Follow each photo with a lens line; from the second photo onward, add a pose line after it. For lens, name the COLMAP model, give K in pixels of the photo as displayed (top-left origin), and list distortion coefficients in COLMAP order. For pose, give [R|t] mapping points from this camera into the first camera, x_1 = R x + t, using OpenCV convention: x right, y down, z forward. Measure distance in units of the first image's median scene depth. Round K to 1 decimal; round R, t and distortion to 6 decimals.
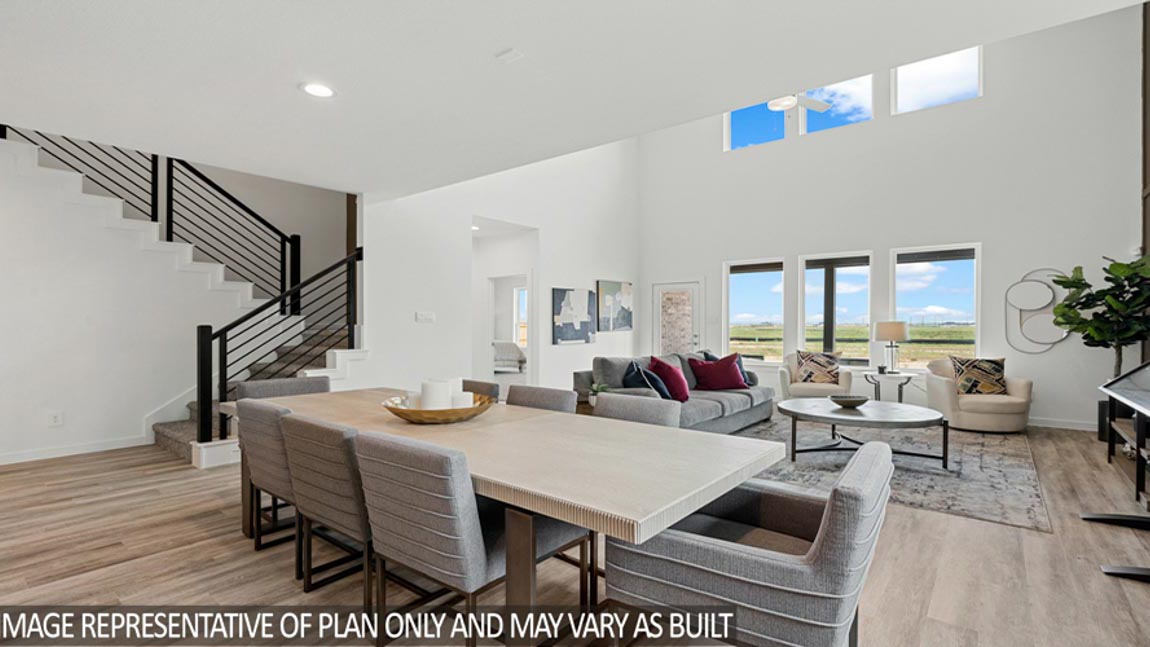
lens RADIAL K [[520.8, 0, 619.9], [0, 520.8, 317.0], [0, 0, 1]] dist [-0.001244, -0.000133]
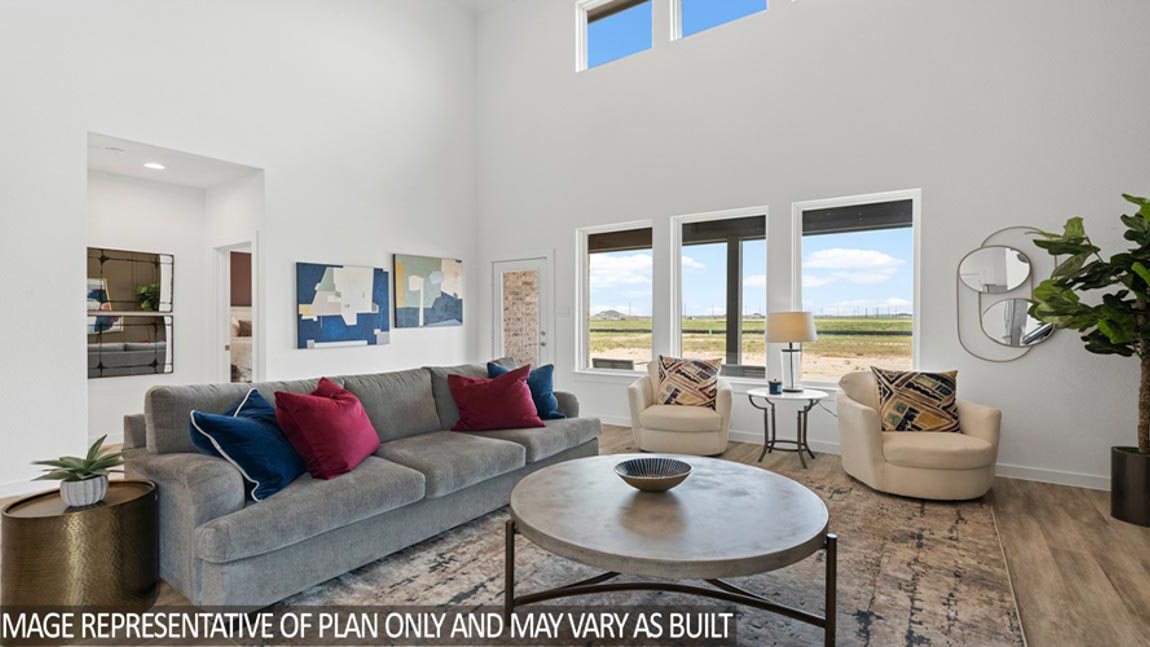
lens RADIAL K [[520.8, 0, 627.2], [0, 520.8, 307.7], [0, 0, 1]] dist [-0.001244, -0.000133]
pose [[0.997209, -0.002345, 0.074622, 0.270123], [0.002533, 0.999994, -0.002419, 0.004573], [-0.074615, 0.002601, 0.997209, 0.367592]]
